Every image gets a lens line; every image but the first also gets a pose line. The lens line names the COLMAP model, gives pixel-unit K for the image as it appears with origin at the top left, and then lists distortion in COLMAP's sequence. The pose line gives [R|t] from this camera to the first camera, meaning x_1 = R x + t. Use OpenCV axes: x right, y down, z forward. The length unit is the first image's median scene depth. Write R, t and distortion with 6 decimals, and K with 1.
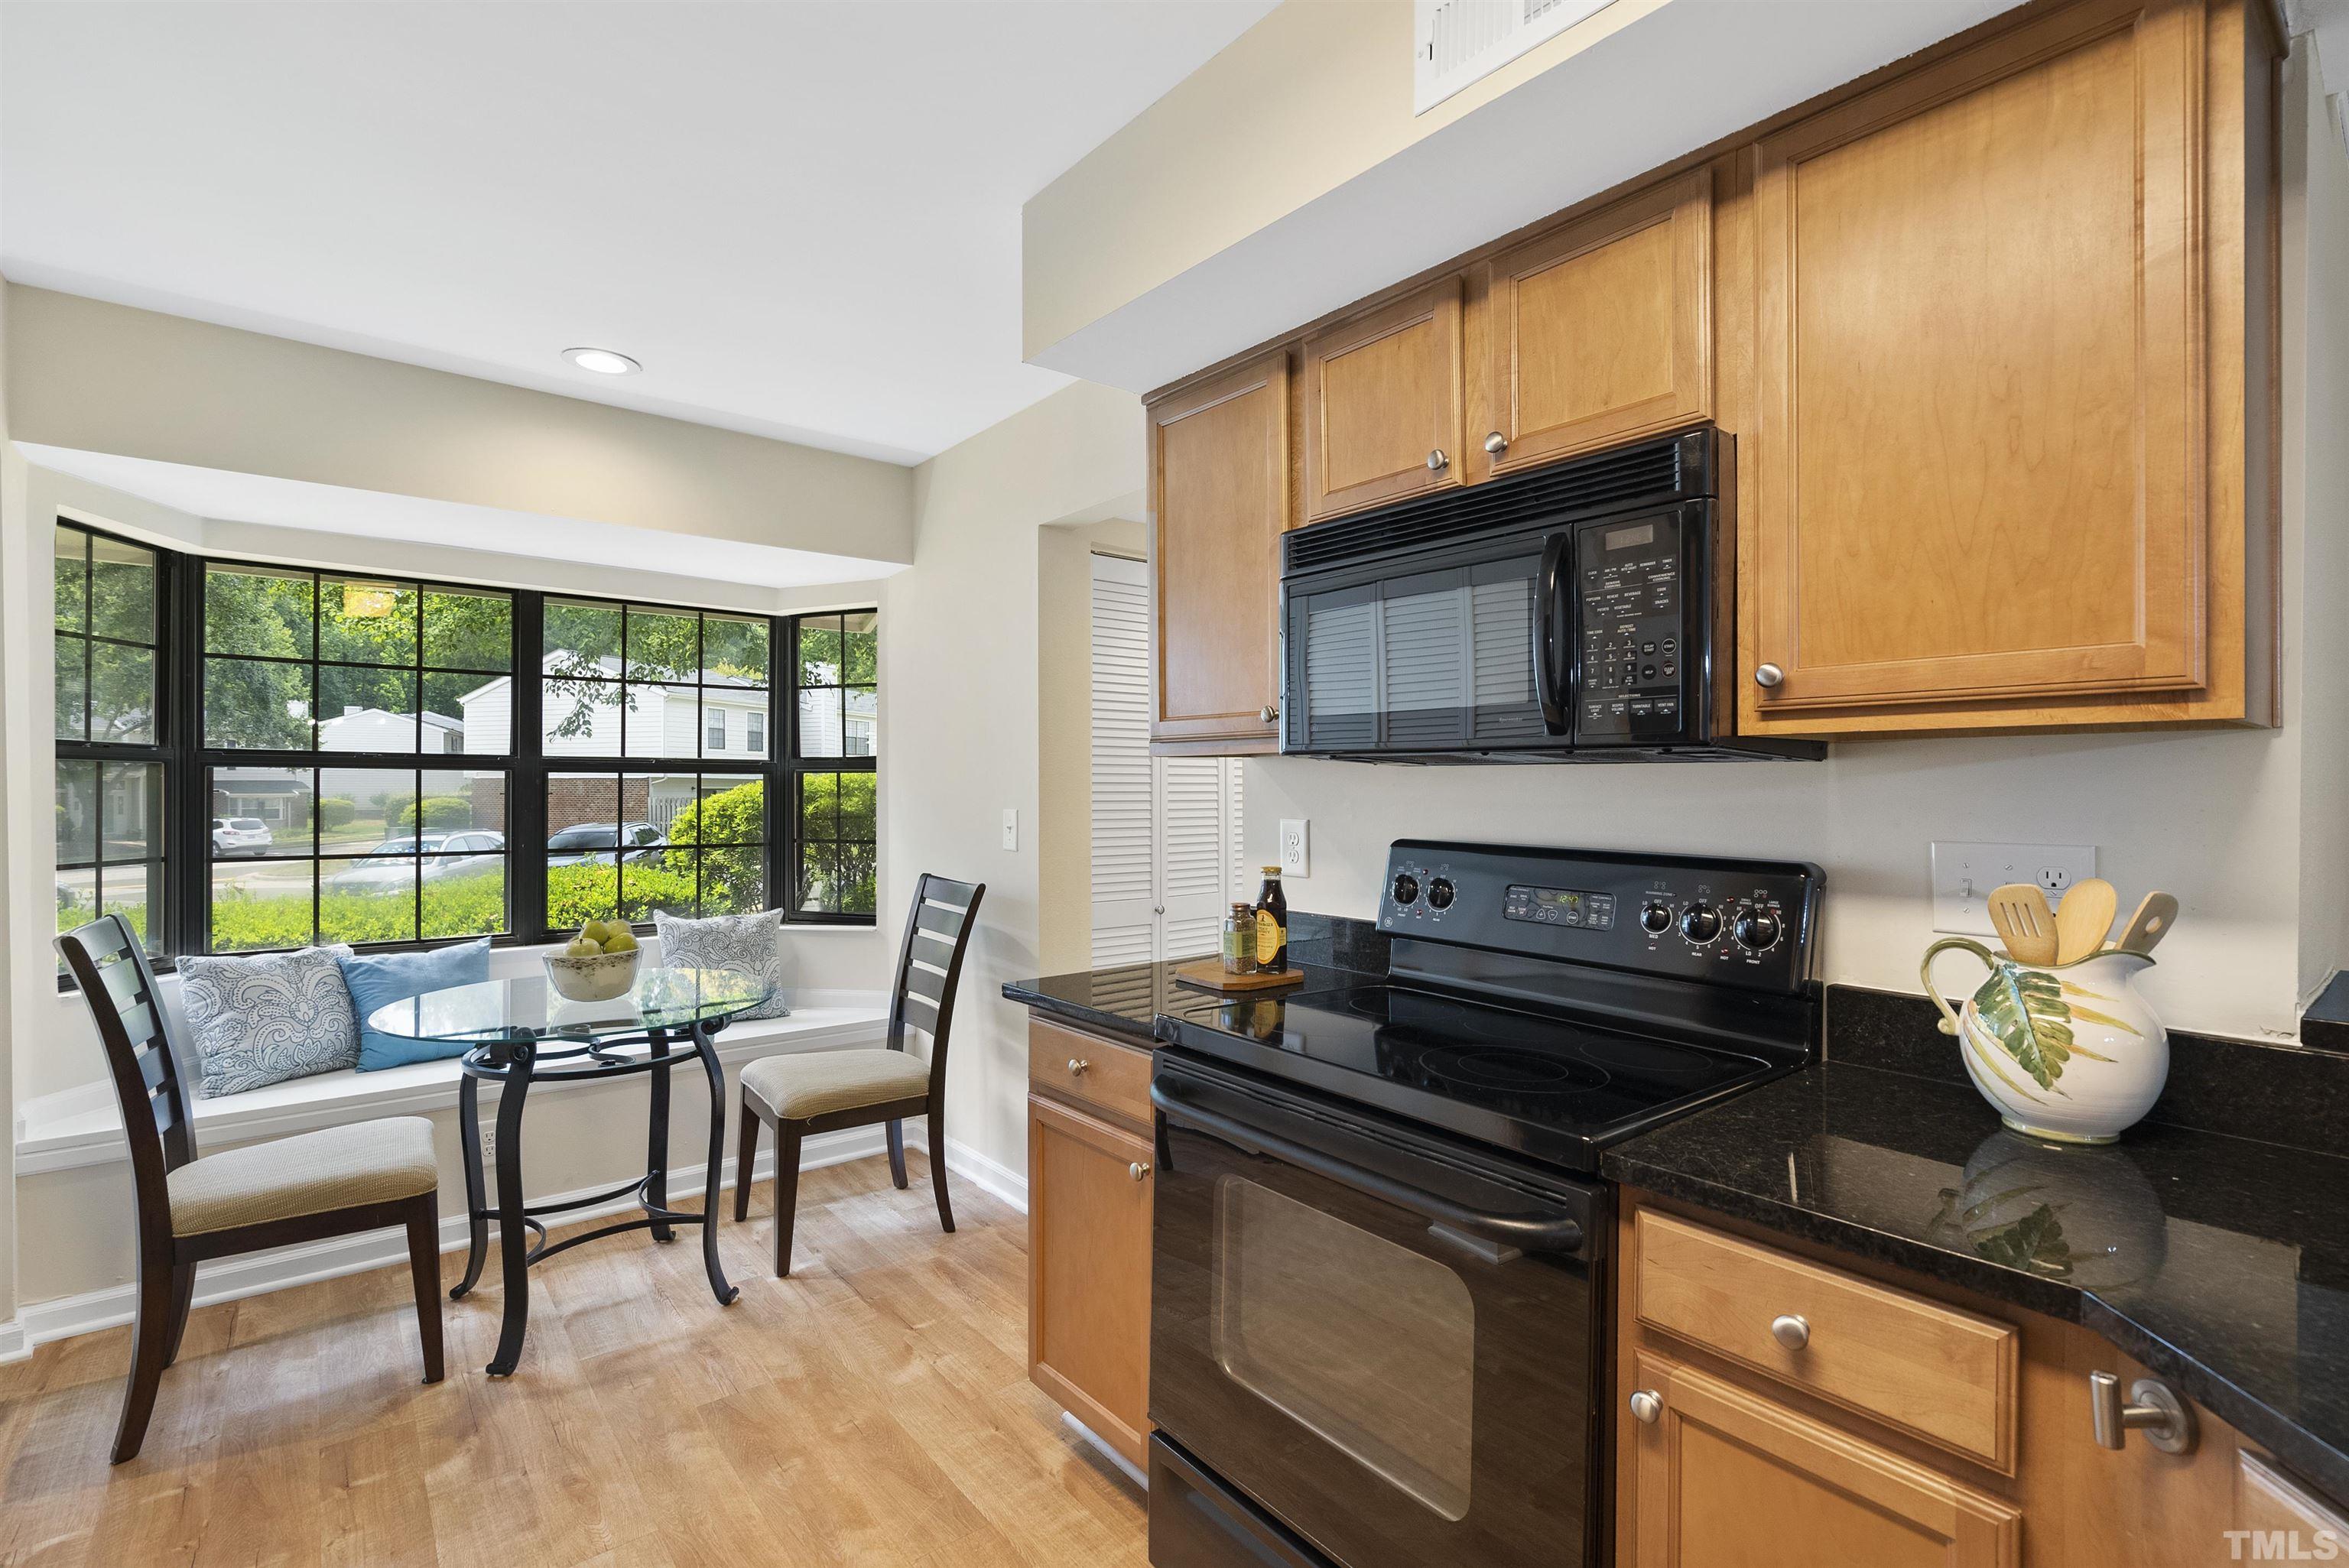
lens RADIAL K [[1064.3, 0, 1170.9], [0, 1064.3, 783.9], [0, 0, 1]] dist [-0.002543, 0.000270]
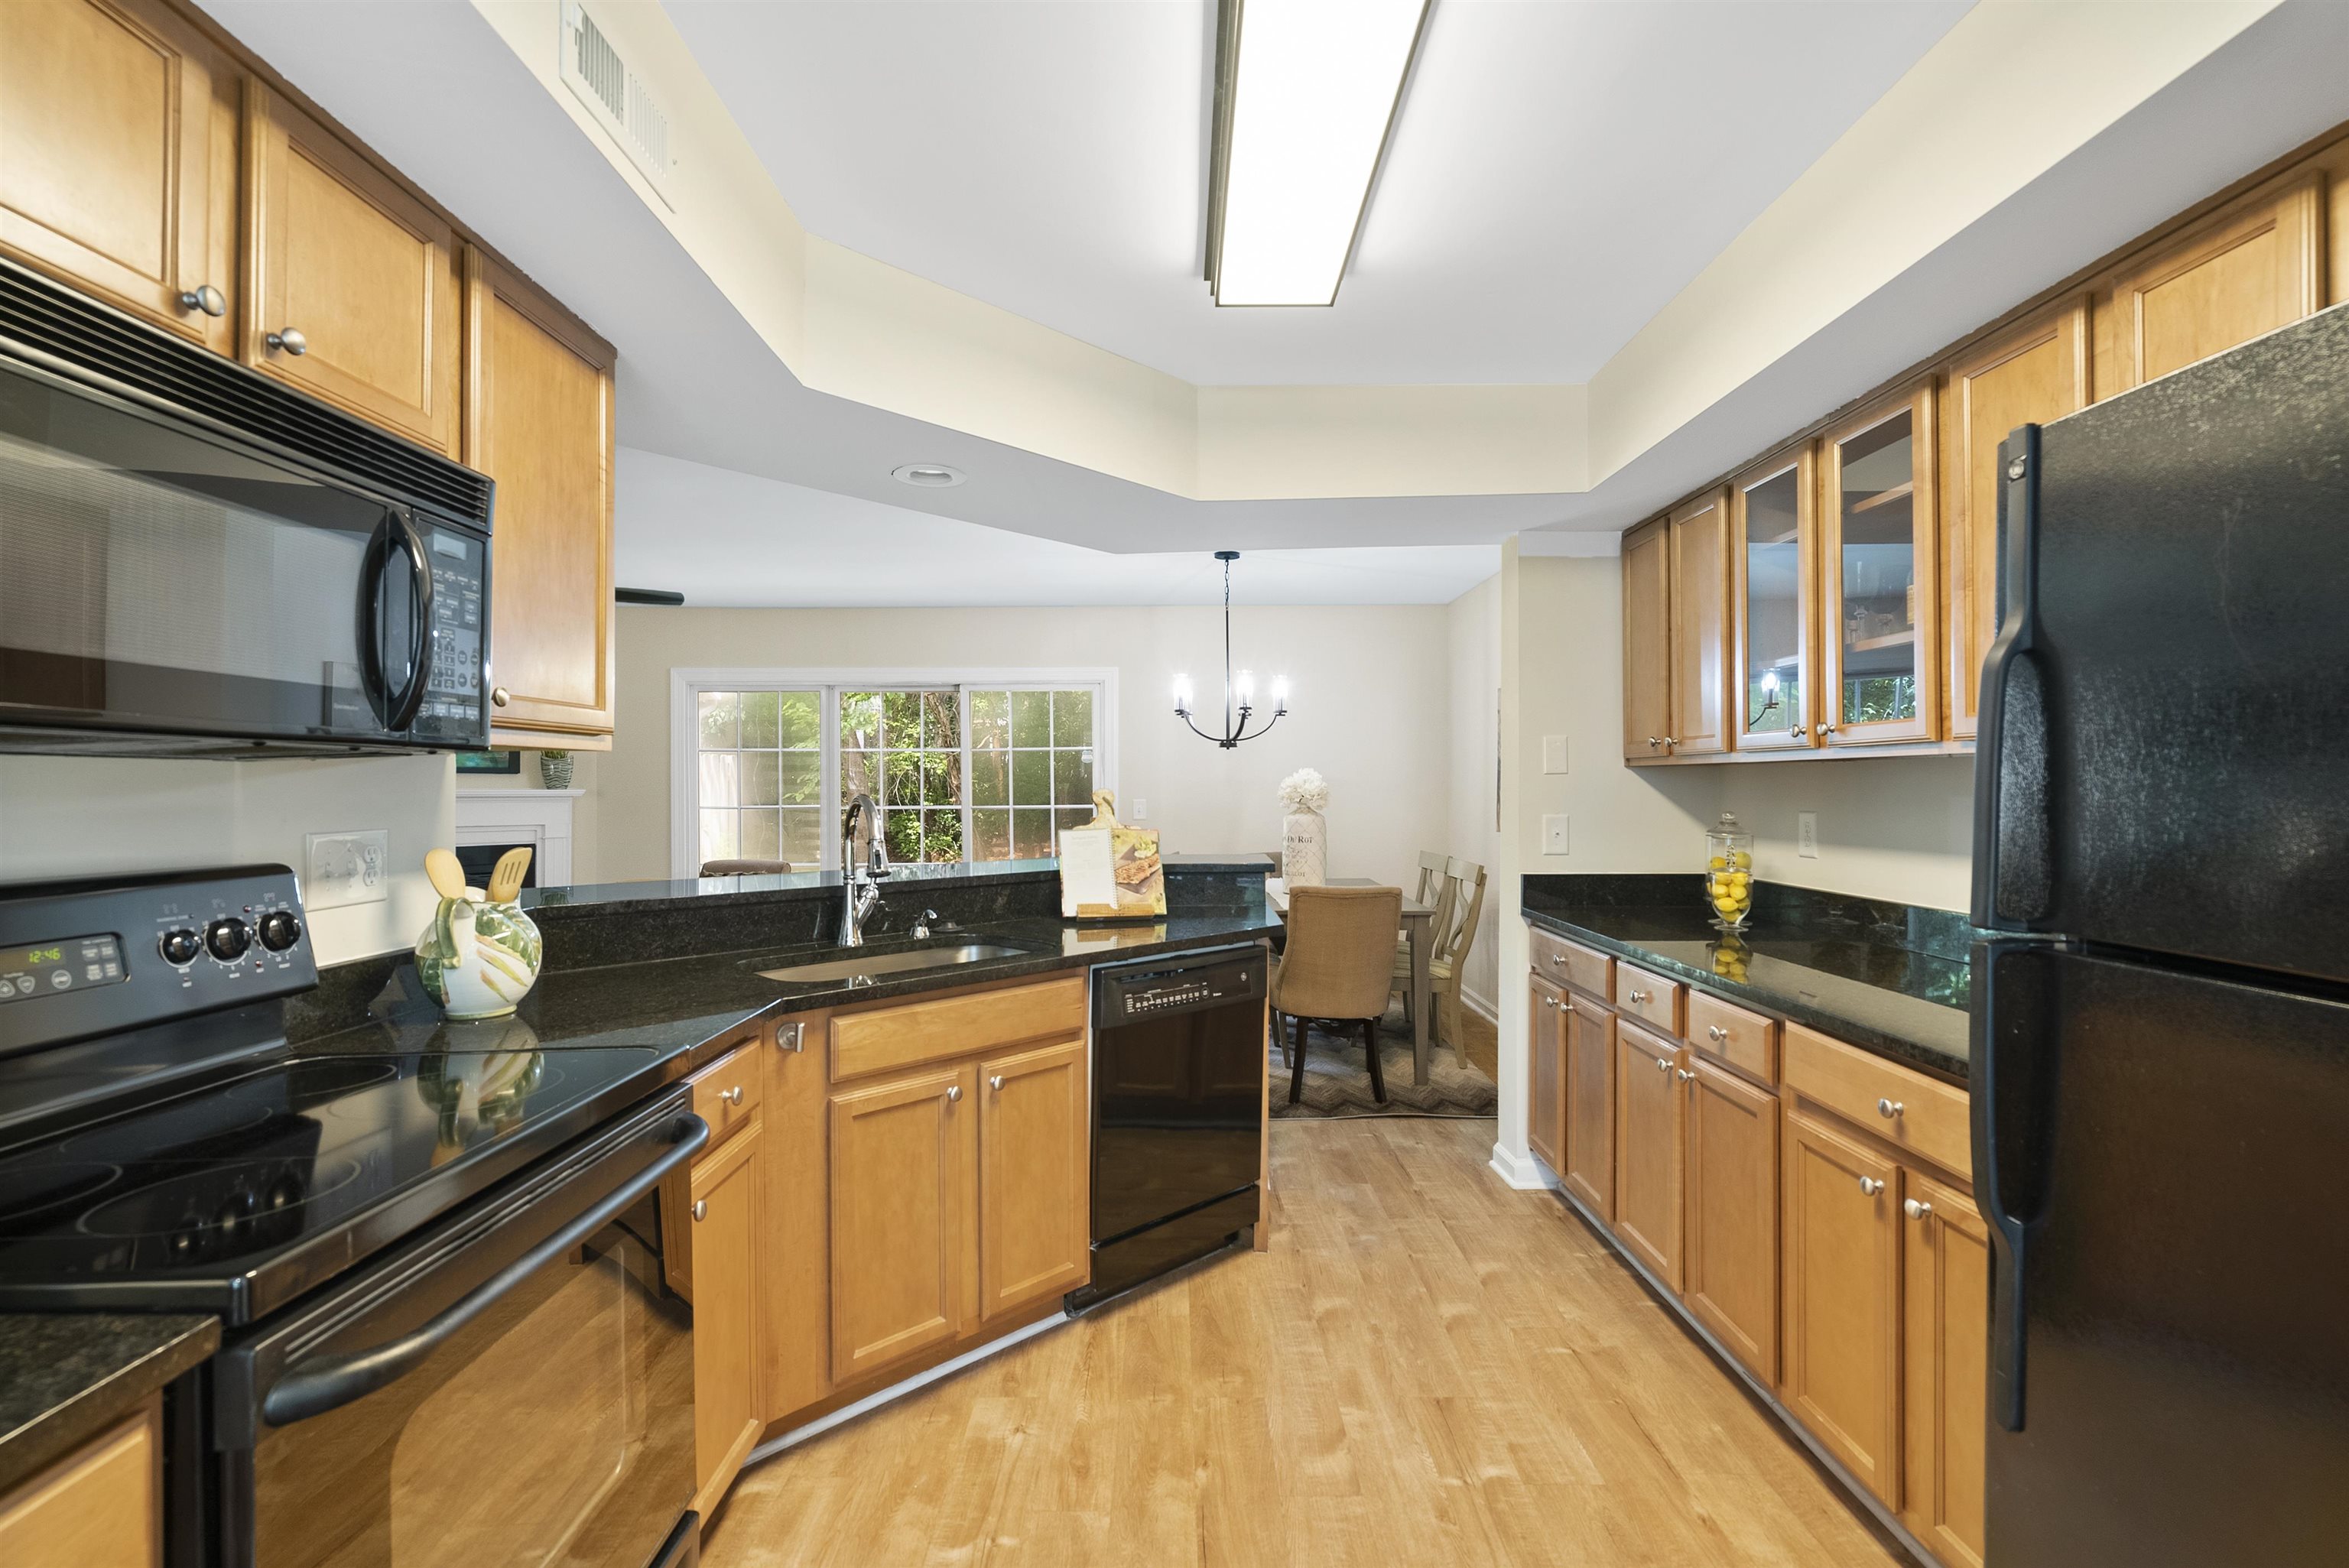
lens RADIAL K [[1069.0, 0, 1174.5], [0, 1069.0, 787.2], [0, 0, 1]] dist [-0.001363, 0.000544]
pose [[-0.781644, -0.002297, 0.623720, -0.367746], [-0.000325, 0.999995, 0.003275, -0.000282], [-0.623725, 0.002357, -0.781641, 0.654139]]
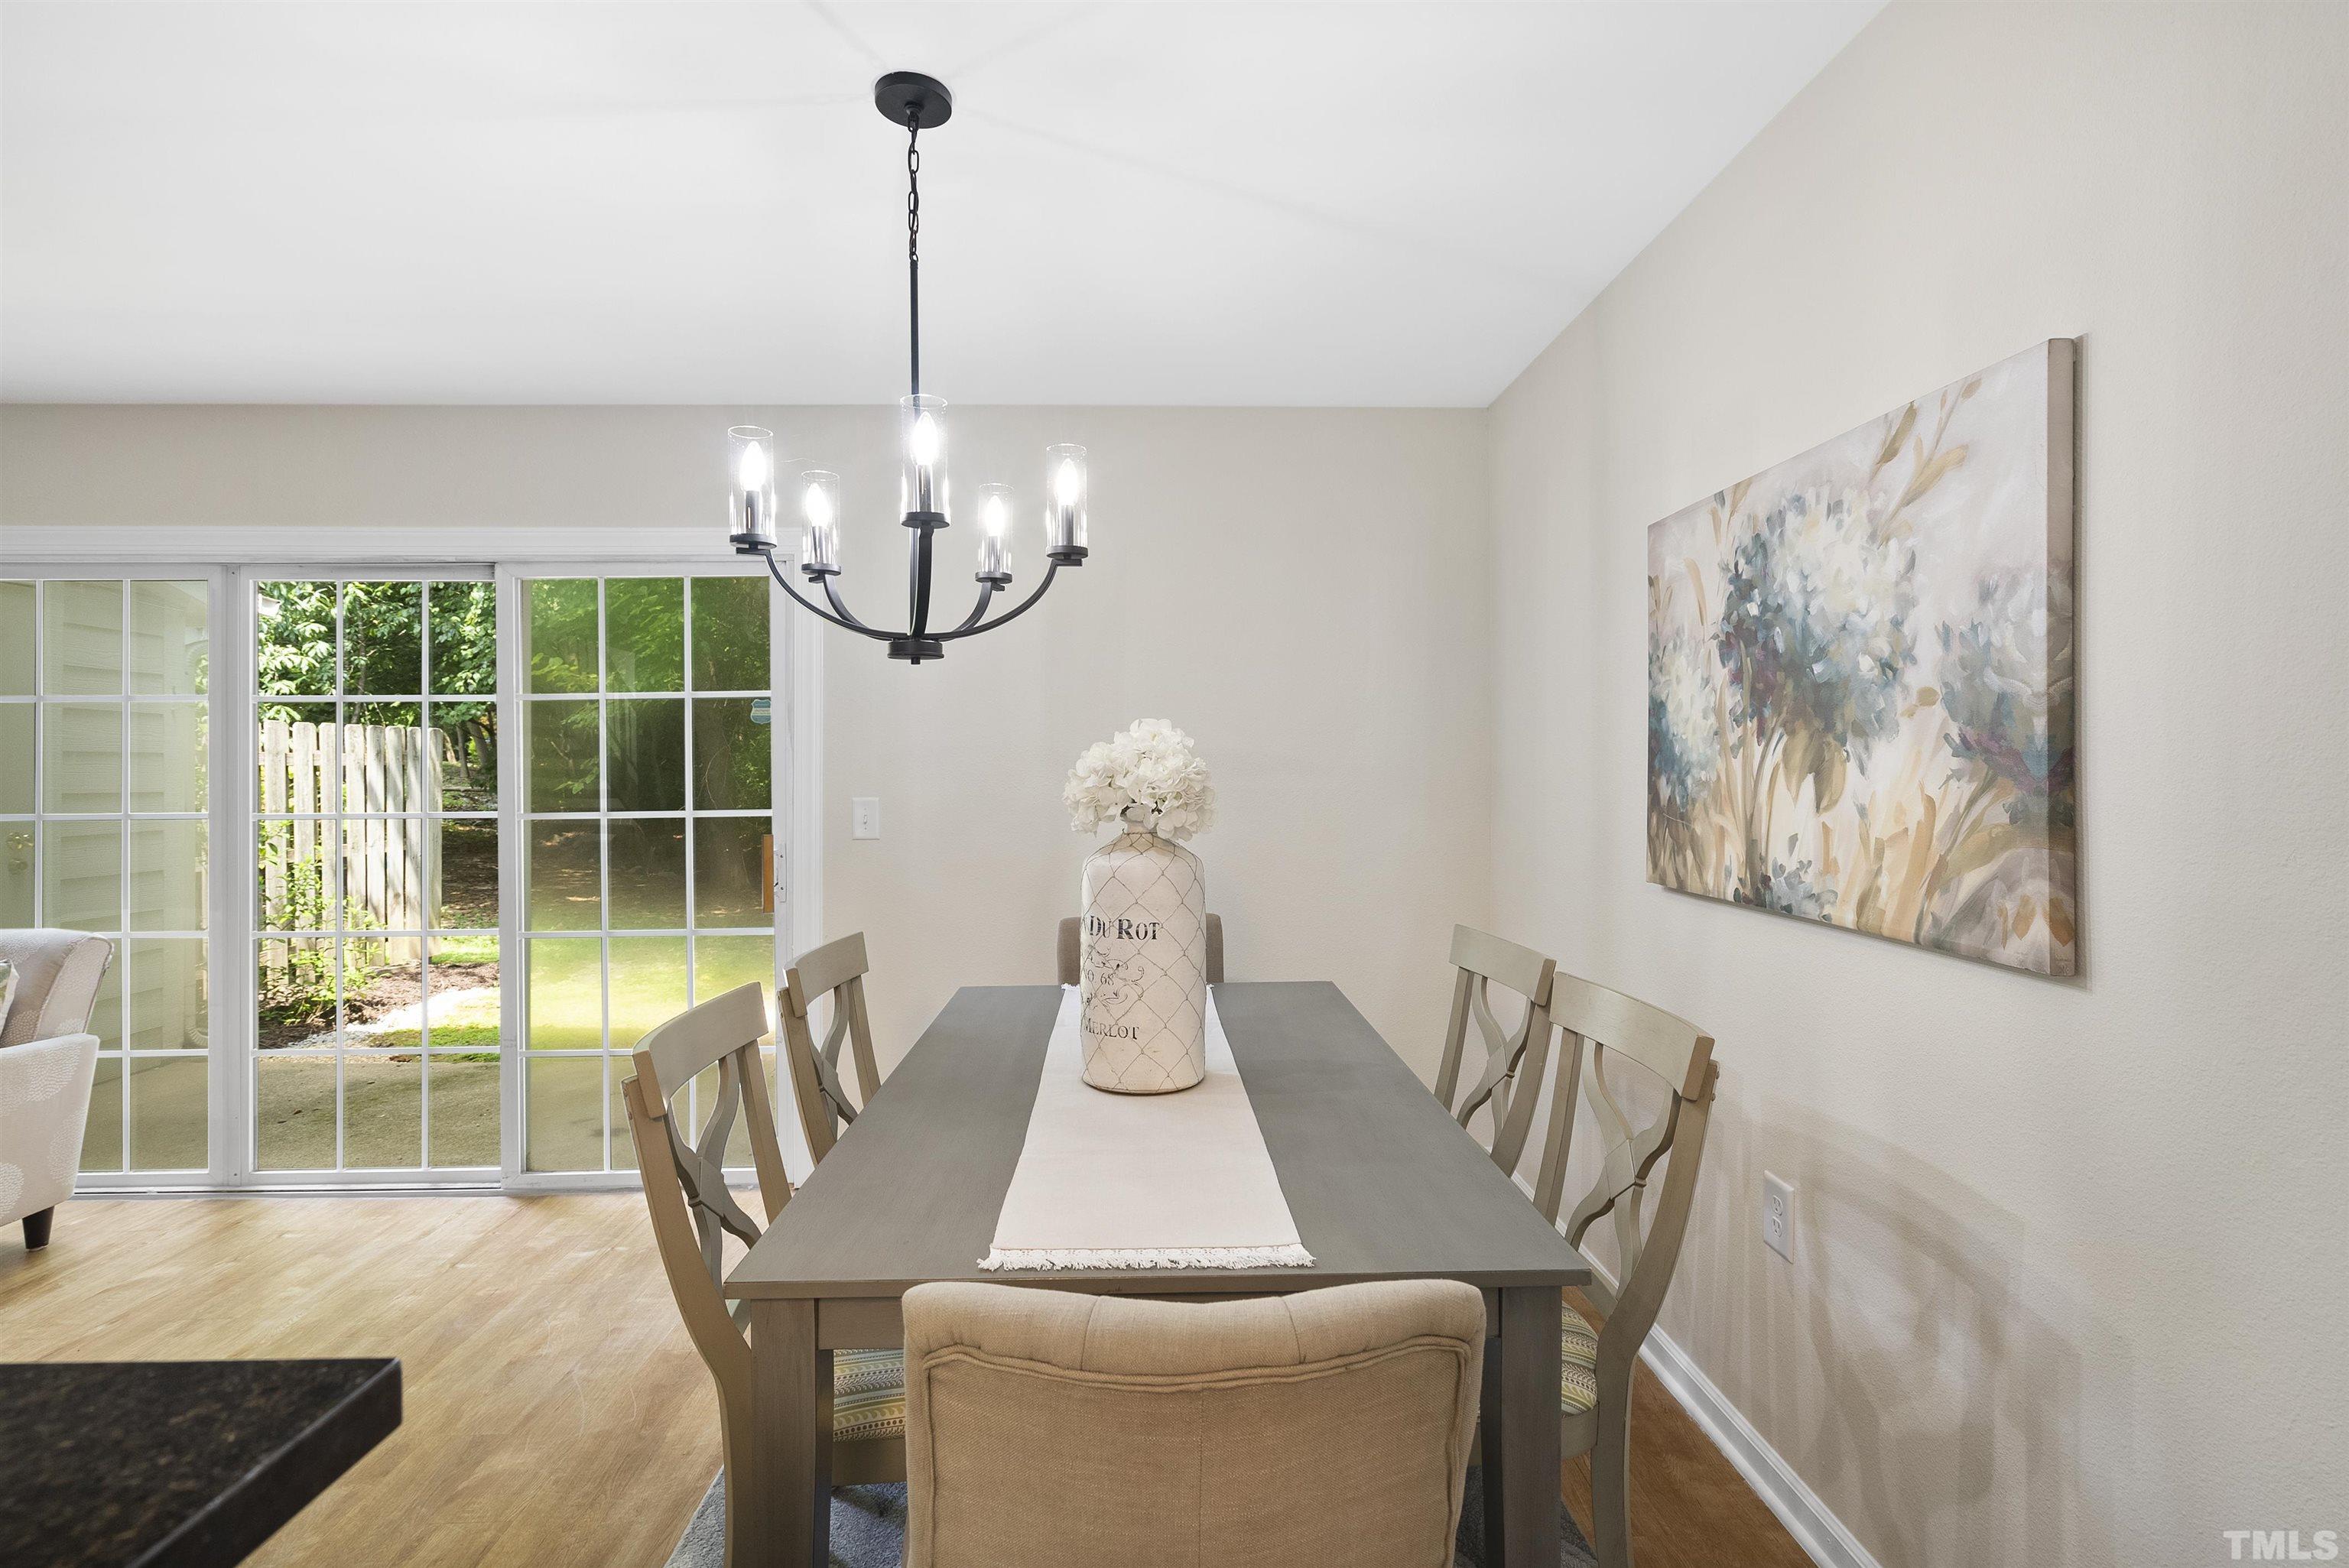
lens RADIAL K [[1100.0, 0, 1173.6], [0, 1100.0, 757.1], [0, 0, 1]] dist [0.004355, 0.000827]
pose [[-0.790763, 0.007584, 0.612075, 0.184859], [0.001834, 0.999948, -0.010020, 0.002480], [-0.612120, -0.006801, -0.790736, -0.408252]]
